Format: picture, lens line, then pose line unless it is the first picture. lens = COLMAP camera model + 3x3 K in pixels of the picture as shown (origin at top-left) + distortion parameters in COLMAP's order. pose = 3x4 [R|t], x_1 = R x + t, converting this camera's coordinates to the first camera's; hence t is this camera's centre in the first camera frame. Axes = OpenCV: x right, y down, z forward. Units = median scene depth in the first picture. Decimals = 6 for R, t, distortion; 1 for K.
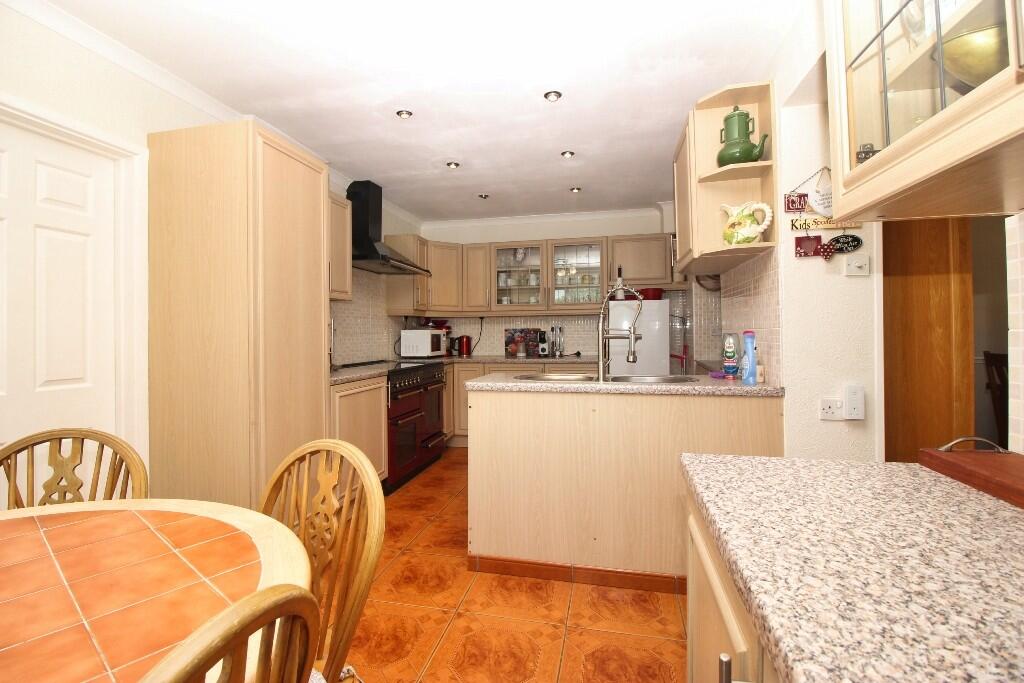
lens RADIAL K [[472.2, 0, 508.6], [0, 472.2, 333.3], [0, 0, 1]] dist [-0.008259, -0.008190]
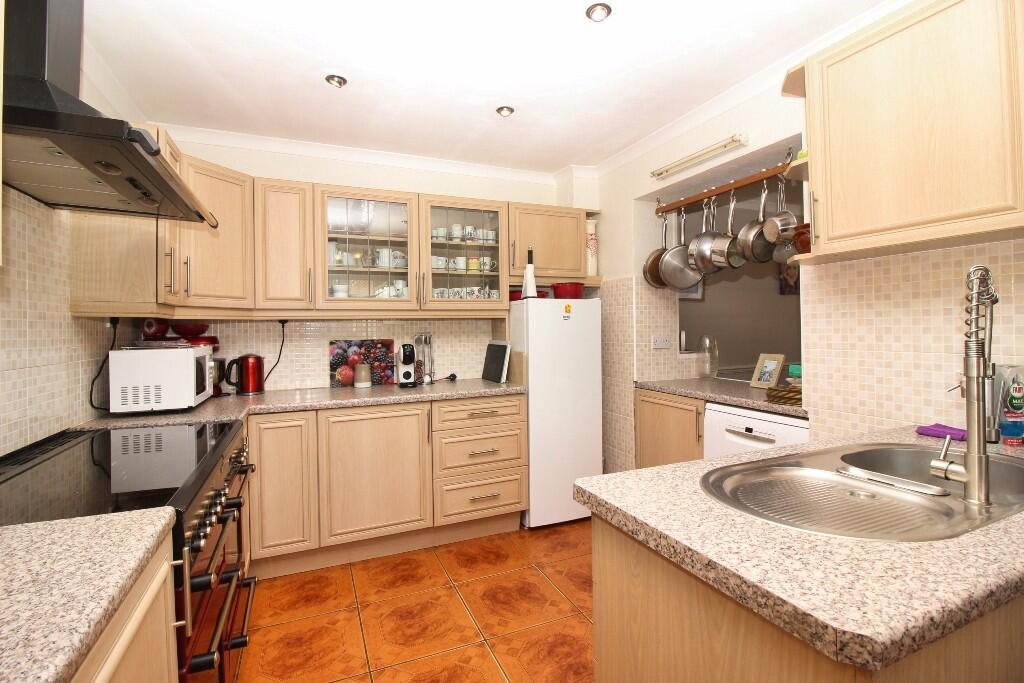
lens RADIAL K [[472.2, 0, 512.7], [0, 472.2, 336.7], [0, 0, 1]] dist [-0.008259, -0.008190]
pose [[0.809186, -0.014789, 0.587366, -0.170472], [0.006692, 0.999850, 0.015955, -0.022786], [-0.587514, -0.008980, 0.809164, 0.421077]]
